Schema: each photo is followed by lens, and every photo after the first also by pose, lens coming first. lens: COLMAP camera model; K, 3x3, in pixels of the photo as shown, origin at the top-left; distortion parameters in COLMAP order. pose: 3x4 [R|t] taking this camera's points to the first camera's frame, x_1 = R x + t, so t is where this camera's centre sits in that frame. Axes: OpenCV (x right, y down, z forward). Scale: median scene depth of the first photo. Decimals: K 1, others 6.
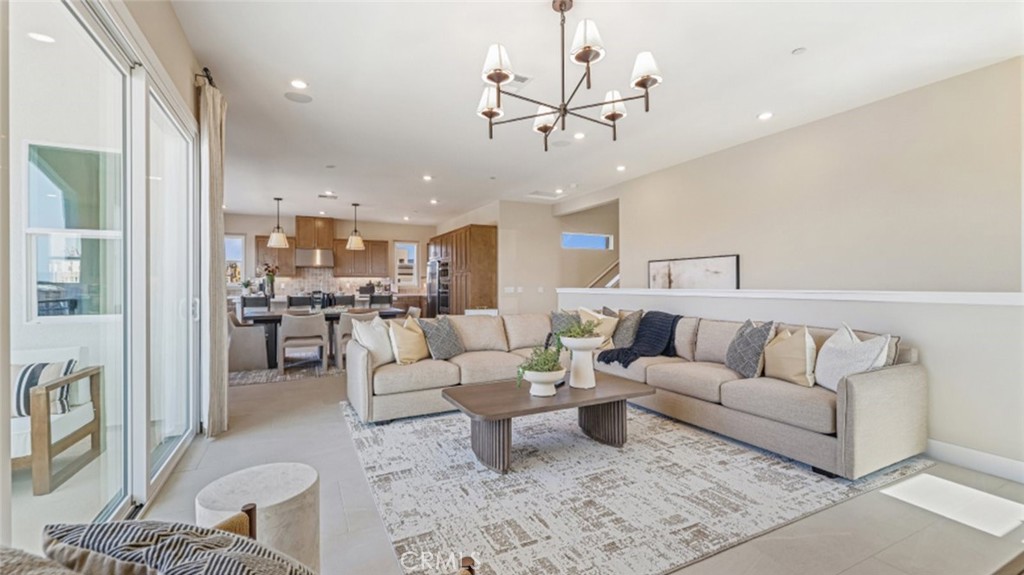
lens RADIAL K [[430.2, 0, 506.3], [0, 430.2, 283.5], [0, 0, 1]] dist [0.004552, 0.000005]
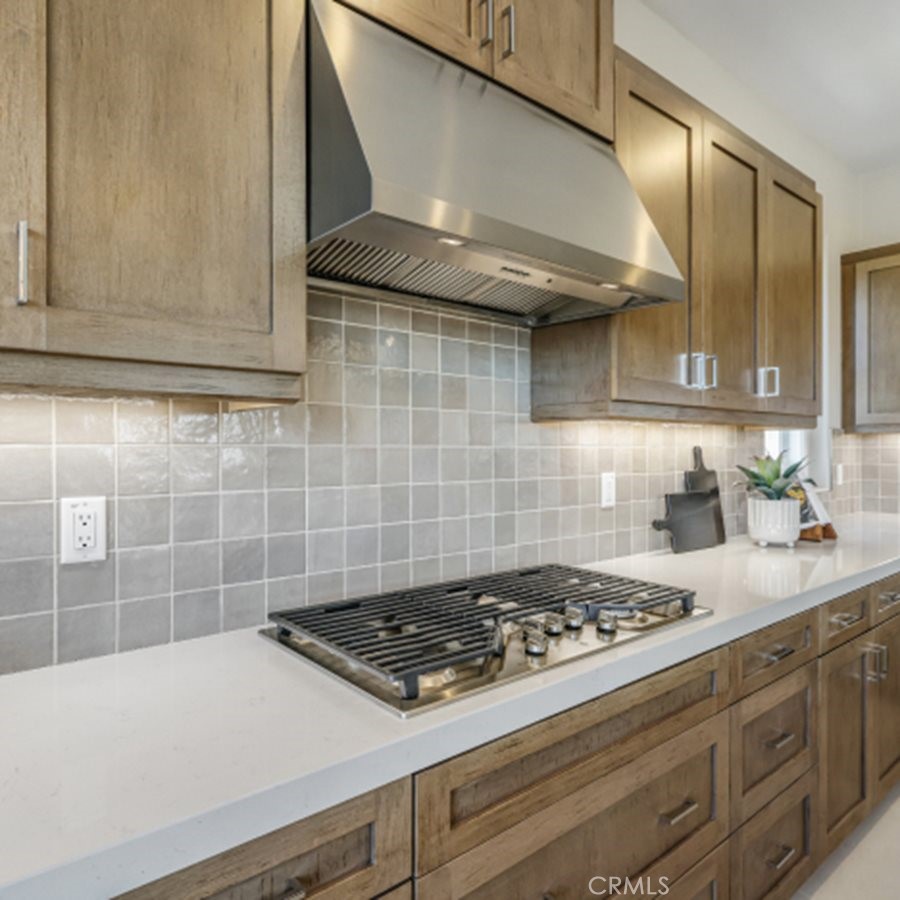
lens RADIAL K [[617.5, 0, 449.8], [0, 617.5, 451.7], [0, 0, 1]] dist [-0.002598, -0.000119]
pose [[0.968089, -0.000993, 0.250606, -0.481047], [0.000849, 0.999999, 0.000680, -0.006759], [-0.250607, -0.000445, 0.968089, 0.880278]]
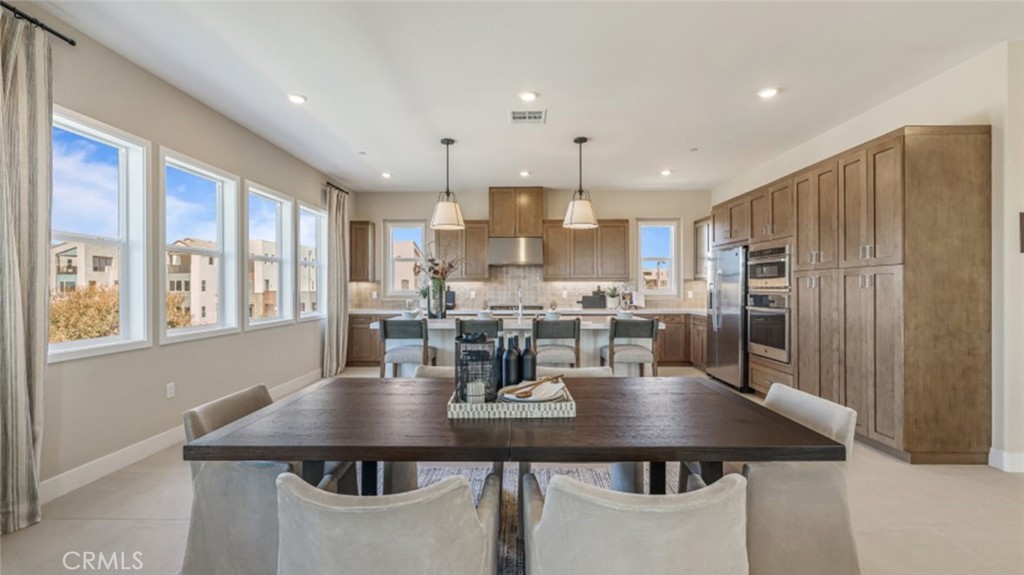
lens RADIAL K [[430.2, 0, 511.7], [0, 430.2, 286.0], [0, 0, 1]] dist [0.004552, 0.000005]
pose [[0.892549, -0.000505, -0.450951, -0.162159], [0.000571, 1.000000, 0.000010, -0.007694], [0.450951, -0.000267, 0.892549, 0.426457]]
